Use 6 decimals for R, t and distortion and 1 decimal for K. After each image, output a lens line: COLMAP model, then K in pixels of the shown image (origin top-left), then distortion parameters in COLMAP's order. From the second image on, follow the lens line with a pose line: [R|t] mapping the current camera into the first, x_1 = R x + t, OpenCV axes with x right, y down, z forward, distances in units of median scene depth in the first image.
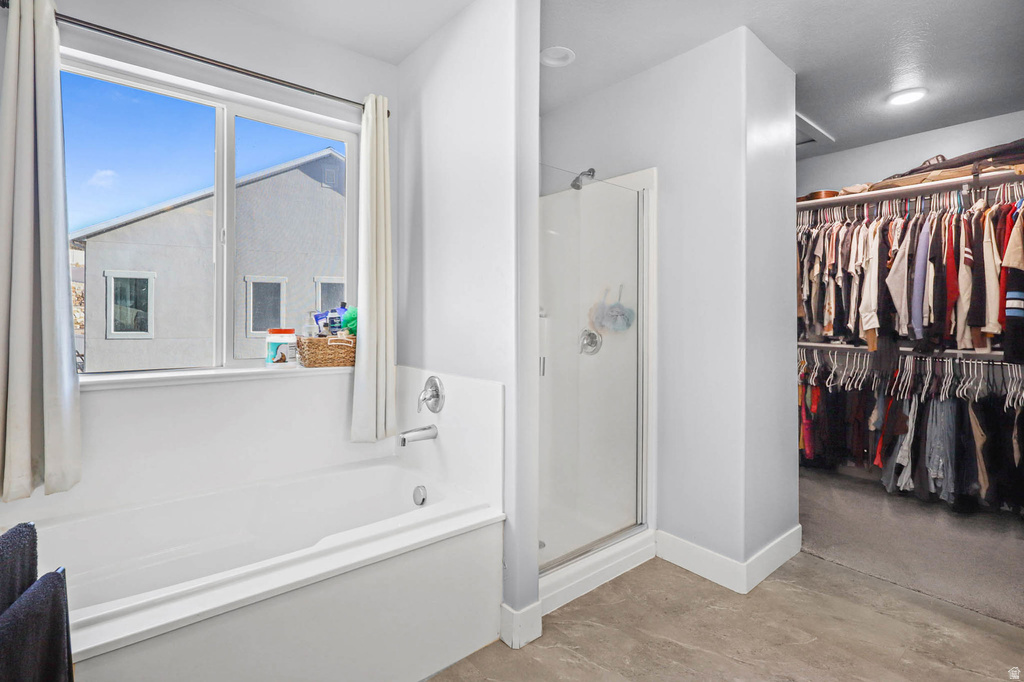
lens RADIAL K [[484.2, 0, 516.6], [0, 484.2, 316.7], [0, 0, 1]] dist [-0.005380, -0.000284]
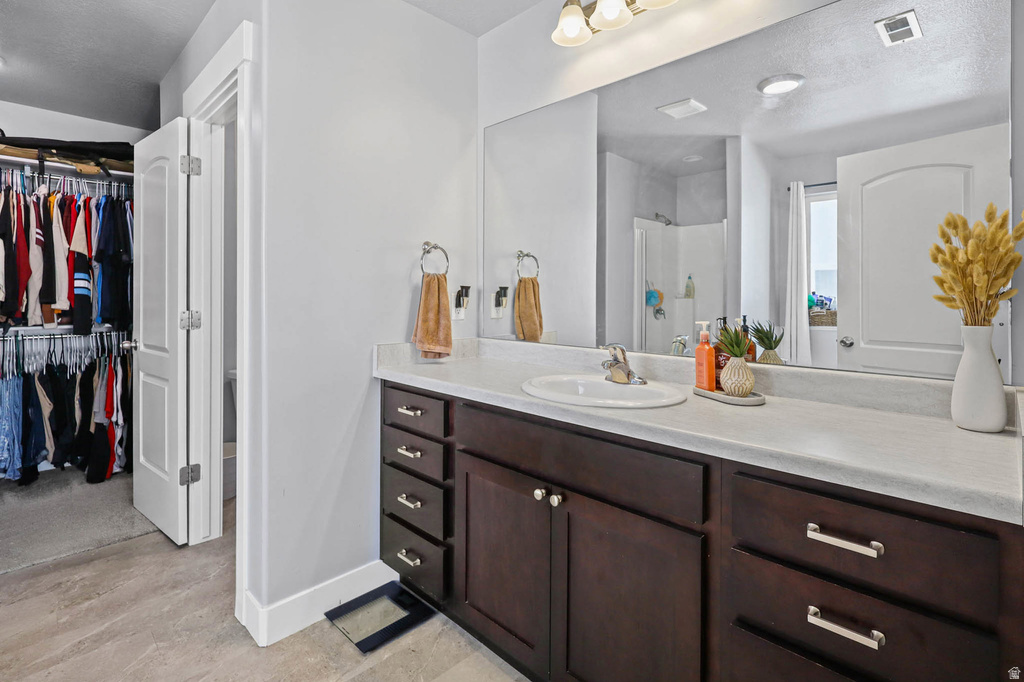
lens RADIAL K [[479.1, 0, 512.8], [0, 479.1, 296.7], [0, 0, 1]] dist [-0.000932, -0.000048]
pose [[-0.104354, -0.005320, 0.994526, -0.213009], [-0.001564, 0.999985, 0.005185, -0.002388], [-0.994539, -0.001014, -0.104361, 0.077464]]
